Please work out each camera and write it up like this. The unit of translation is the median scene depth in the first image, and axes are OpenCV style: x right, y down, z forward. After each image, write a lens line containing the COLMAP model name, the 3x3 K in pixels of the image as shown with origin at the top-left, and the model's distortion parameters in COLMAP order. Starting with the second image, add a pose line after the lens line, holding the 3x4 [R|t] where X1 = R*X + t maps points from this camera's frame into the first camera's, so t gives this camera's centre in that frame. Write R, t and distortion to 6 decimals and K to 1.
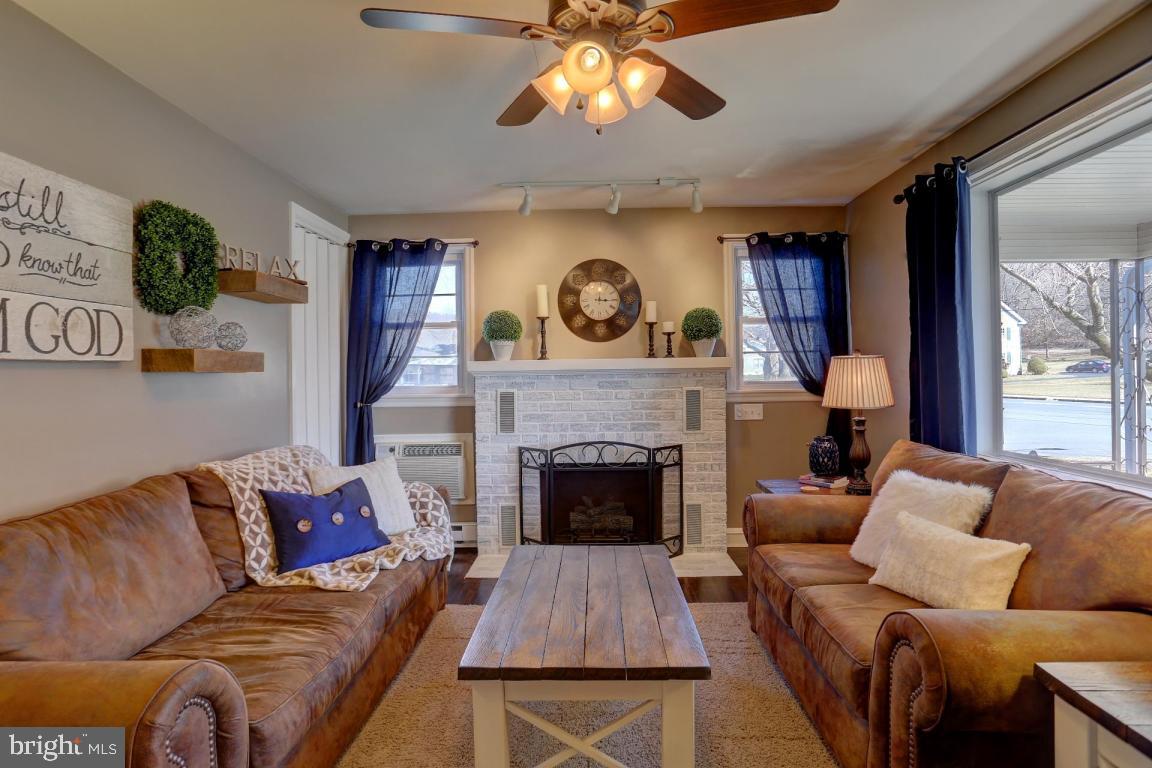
lens RADIAL K [[606.1, 0, 587.2], [0, 606.1, 364.4], [0, 0, 1]] dist [-0.072400, 0.036300]
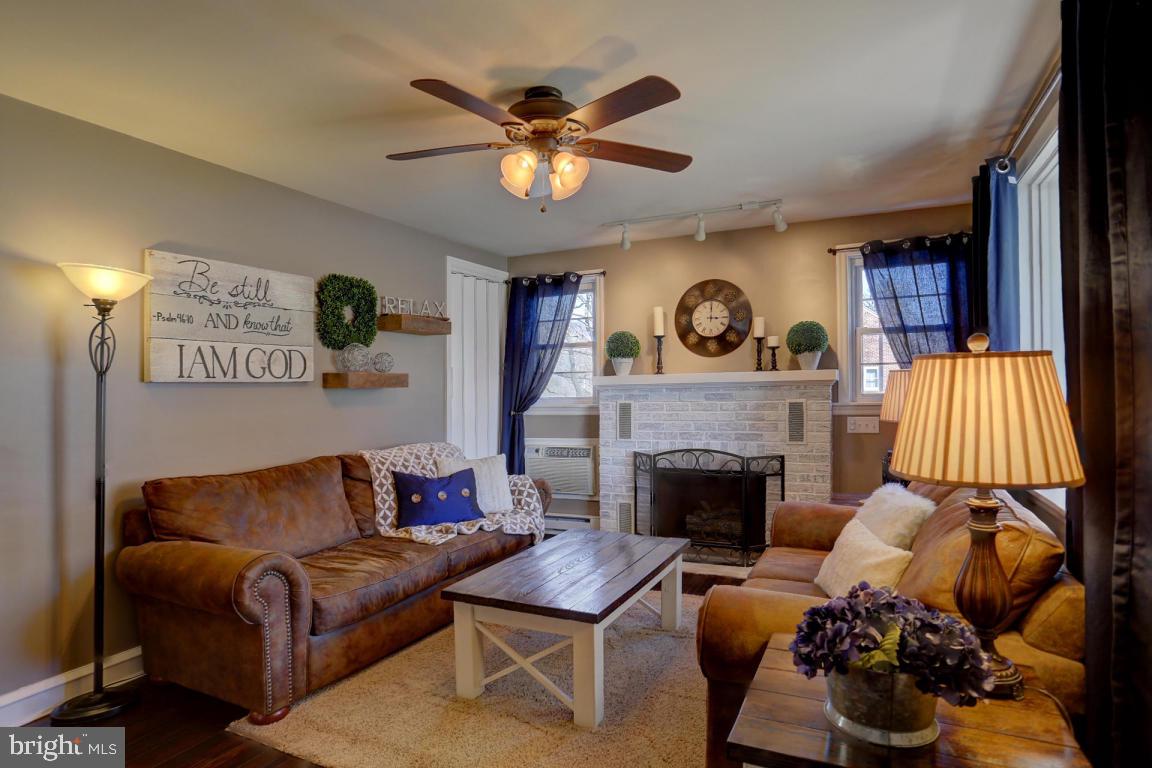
lens RADIAL K [[624.4, 0, 596.8], [0, 624.4, 368.1], [0, 0, 1]] dist [-0.067789, 0.041563]
pose [[0.916150, -0.014303, -0.400580, 0.294340], [0.010837, 0.999882, -0.010916, -0.008018], [0.400689, 0.005659, 0.916197, -0.097786]]
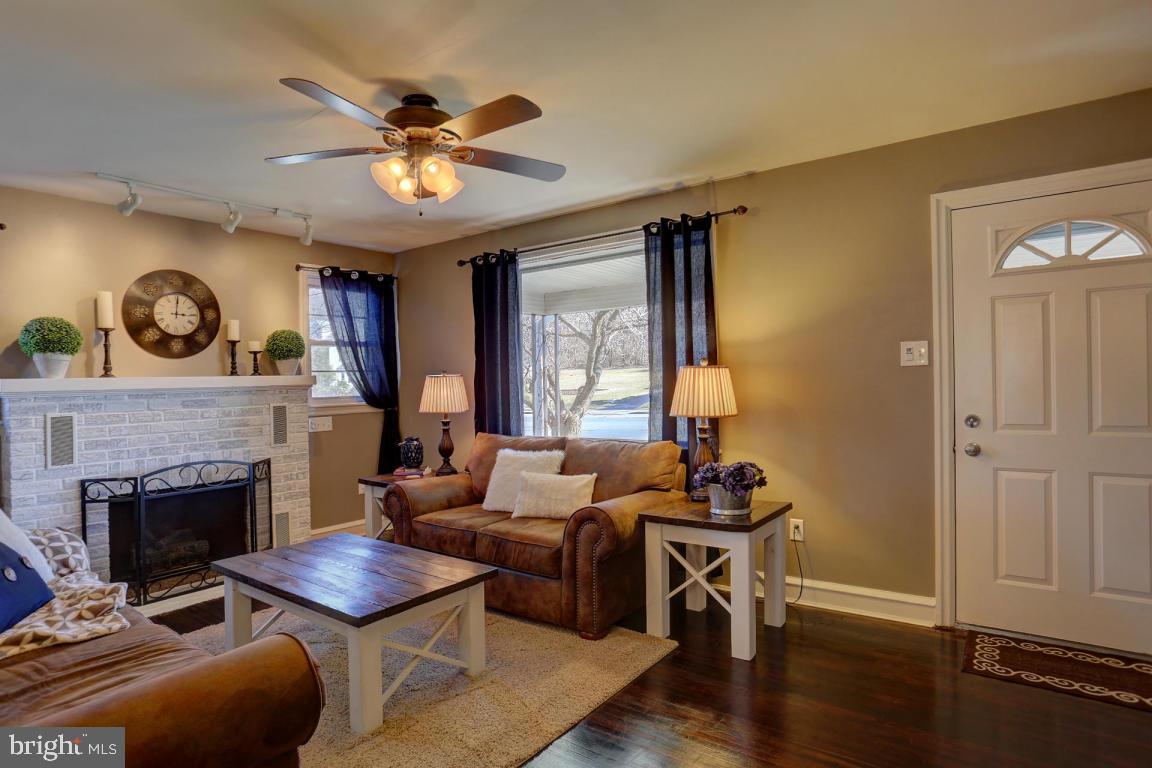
lens RADIAL K [[606.1, 0, 576.8], [0, 606.1, 377.2], [0, 0, 1]] dist [-0.006166, -0.000249]
pose [[0.597935, 0.002692, 0.801540, -0.377878], [0.004859, 0.999964, -0.006983, 0.001386], [-0.801530, 0.008070, 0.597900, -0.061521]]
